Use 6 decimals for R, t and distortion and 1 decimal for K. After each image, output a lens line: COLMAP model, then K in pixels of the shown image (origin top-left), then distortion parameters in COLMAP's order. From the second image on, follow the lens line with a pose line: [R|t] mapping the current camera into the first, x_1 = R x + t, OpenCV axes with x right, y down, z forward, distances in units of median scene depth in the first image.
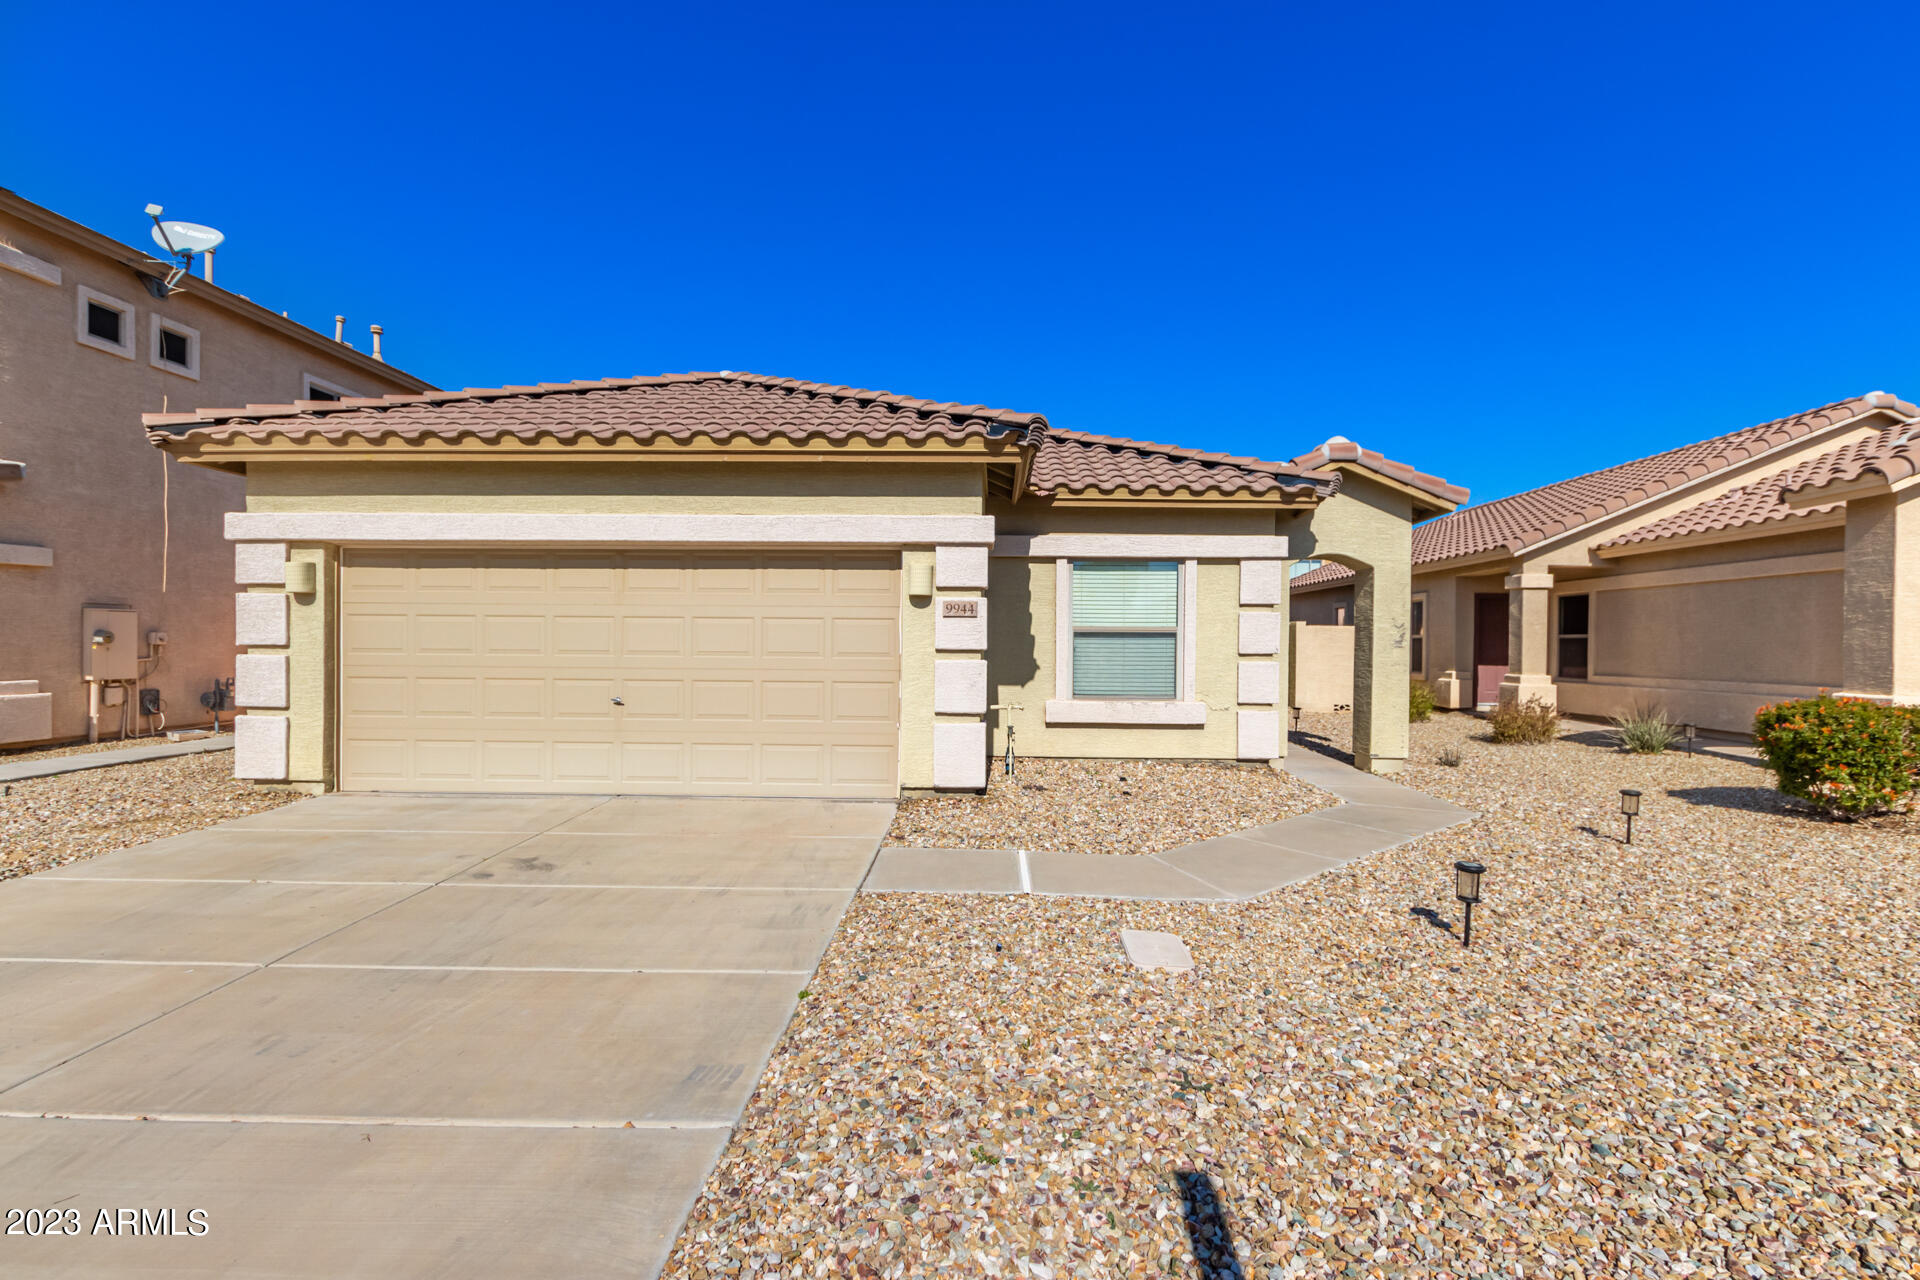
lens RADIAL K [[882.2, 0, 969.7], [0, 882.2, 650.6], [0, 0, 1]] dist [0.013665, -0.007631]
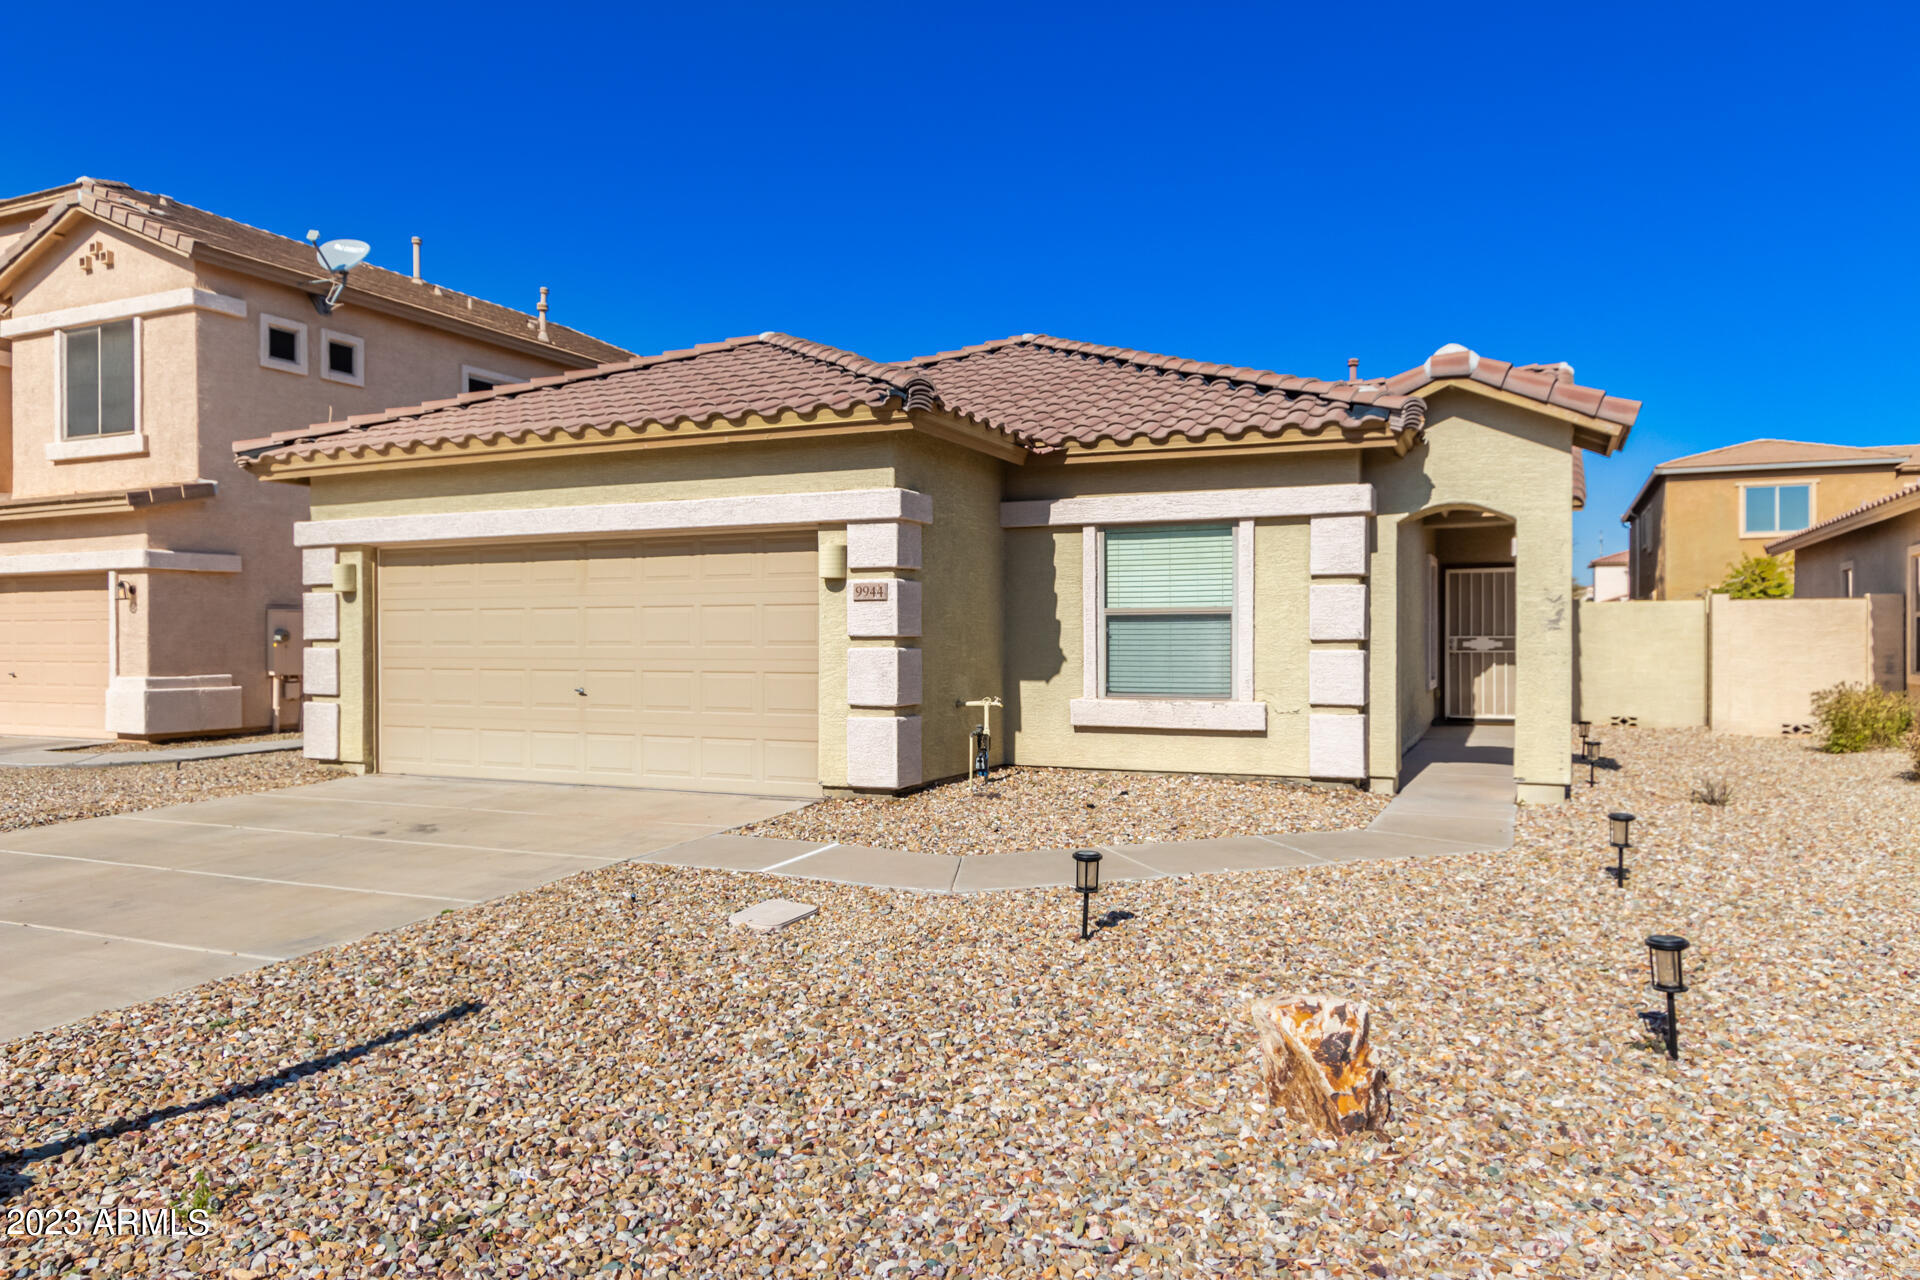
lens RADIAL K [[1285.7, 0, 960.6], [0, 1285.7, 648.1], [0, 0, 1]] dist [0.002296, -0.002565]
pose [[0.922951, -0.007259, -0.384849, 0.537688], [0.006014, 0.999972, -0.004440, 0.016176], [0.384870, 0.001784, 0.922969, -0.175366]]
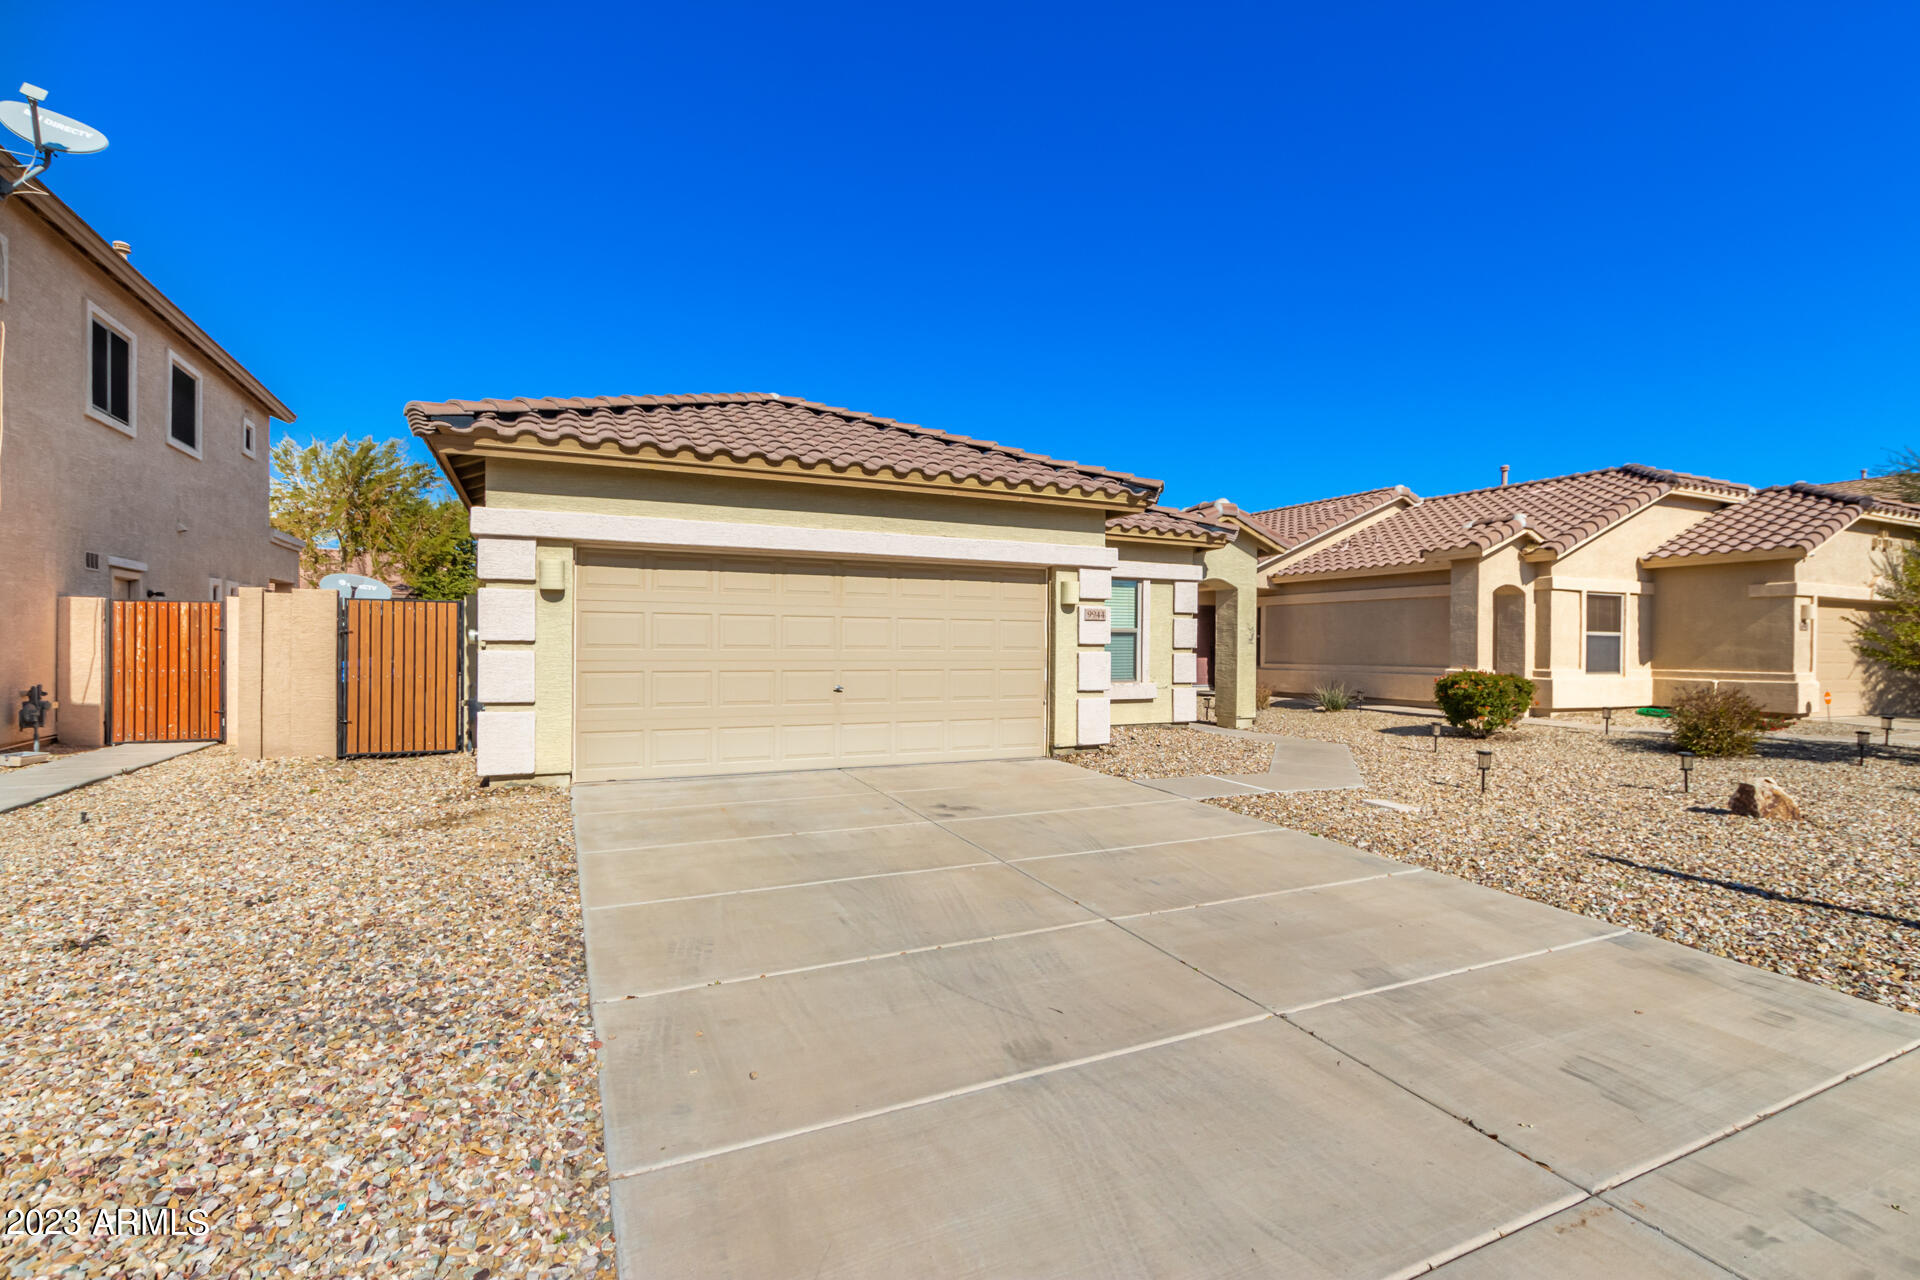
lens RADIAL K [[882.2, 0, 969.7], [0, 882.2, 650.6], [0, 0, 1]] dist [0.013665, -0.007631]
pose [[0.887487, -0.004768, 0.460808, -0.749109], [0.004849, 0.999988, 0.001010, 0.006062], [-0.460807, 0.001338, 0.887499, -0.119336]]
